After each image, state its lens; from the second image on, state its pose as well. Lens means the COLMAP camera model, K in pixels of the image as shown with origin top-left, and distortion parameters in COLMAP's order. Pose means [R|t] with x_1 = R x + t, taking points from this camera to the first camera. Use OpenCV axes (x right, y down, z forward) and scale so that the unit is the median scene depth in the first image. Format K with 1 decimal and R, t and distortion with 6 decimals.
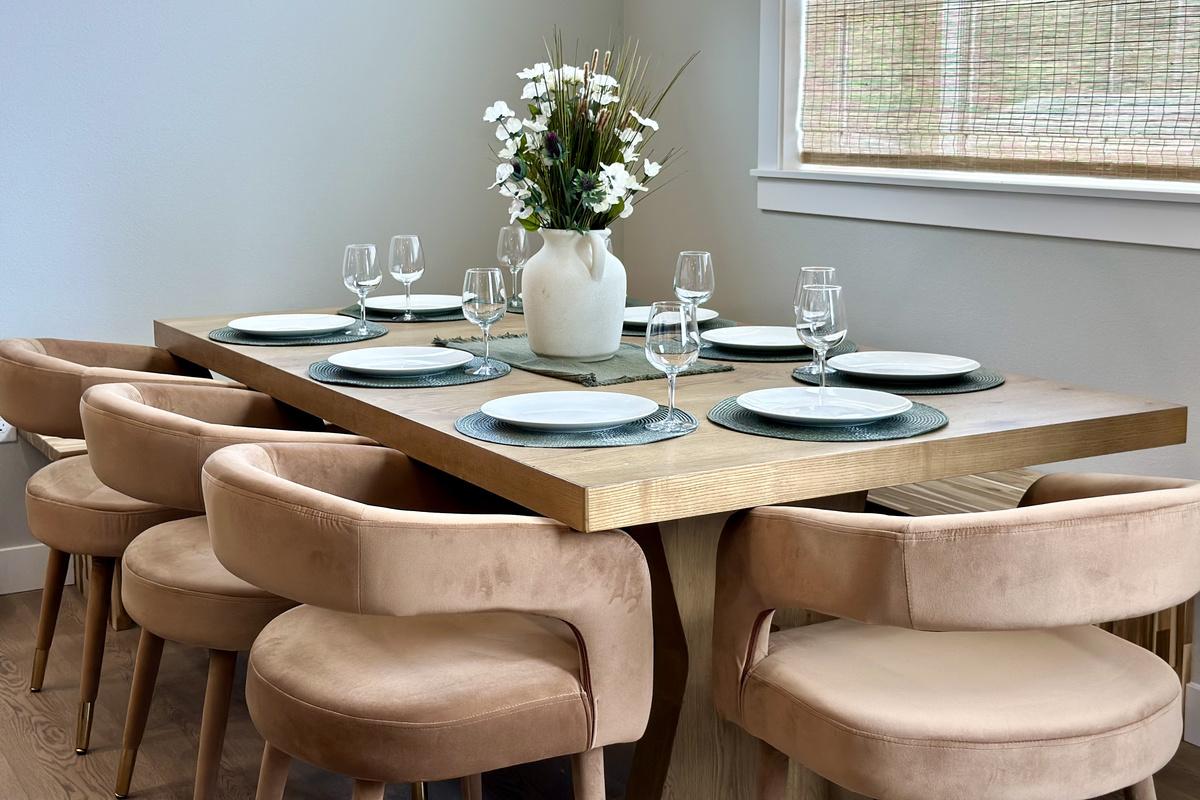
lens RADIAL K [[1697.3, 0, 598.7], [0, 1697.3, 398.9], [0, 0, 1]] dist [0.145579, 0.000000]
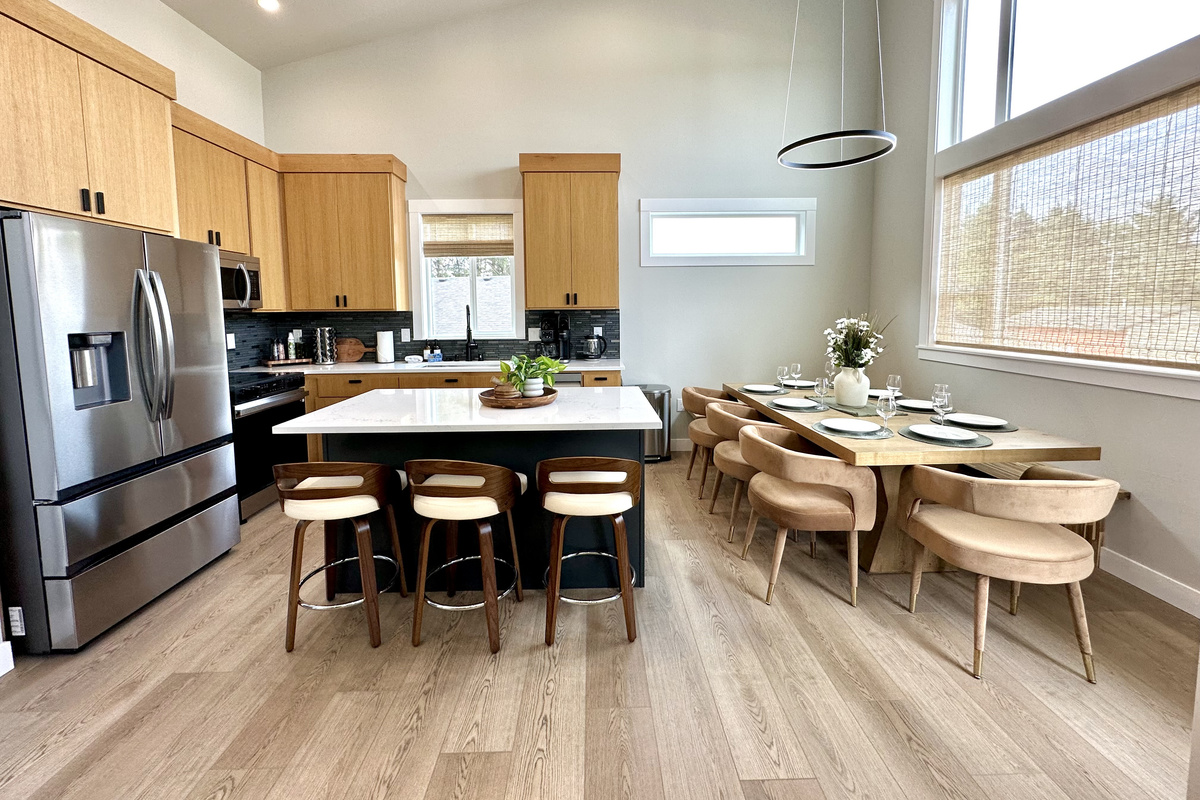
lens RADIAL K [[479.5, 0, 591.9], [0, 479.5, 351.1], [0, 0, 1]] dist [-0.002622, 0.000099]
pose [[0.875044, 0.037304, -0.482604, -0.010648], [-0.079455, 0.994572, -0.067188, -0.032558], [0.477478, 0.097137, 0.873258, -0.078645]]
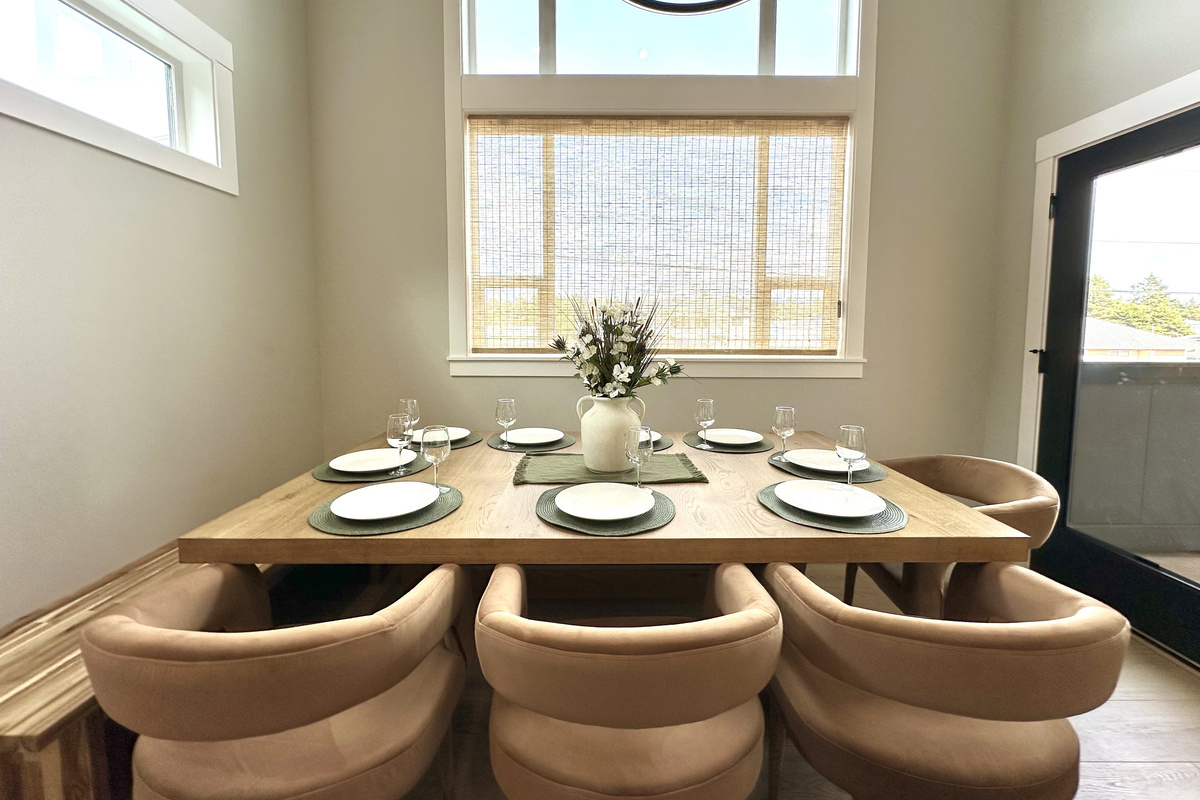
lens RADIAL K [[479.5, 0, 600.7], [0, 479.5, 360.8], [0, 0, 1]] dist [-0.002622, 0.000099]
pose [[0.494952, -0.063610, 0.866589, -0.563215], [0.144966, 0.989384, -0.010174, -0.166578], [-0.856742, 0.130662, 0.498919, 0.938722]]
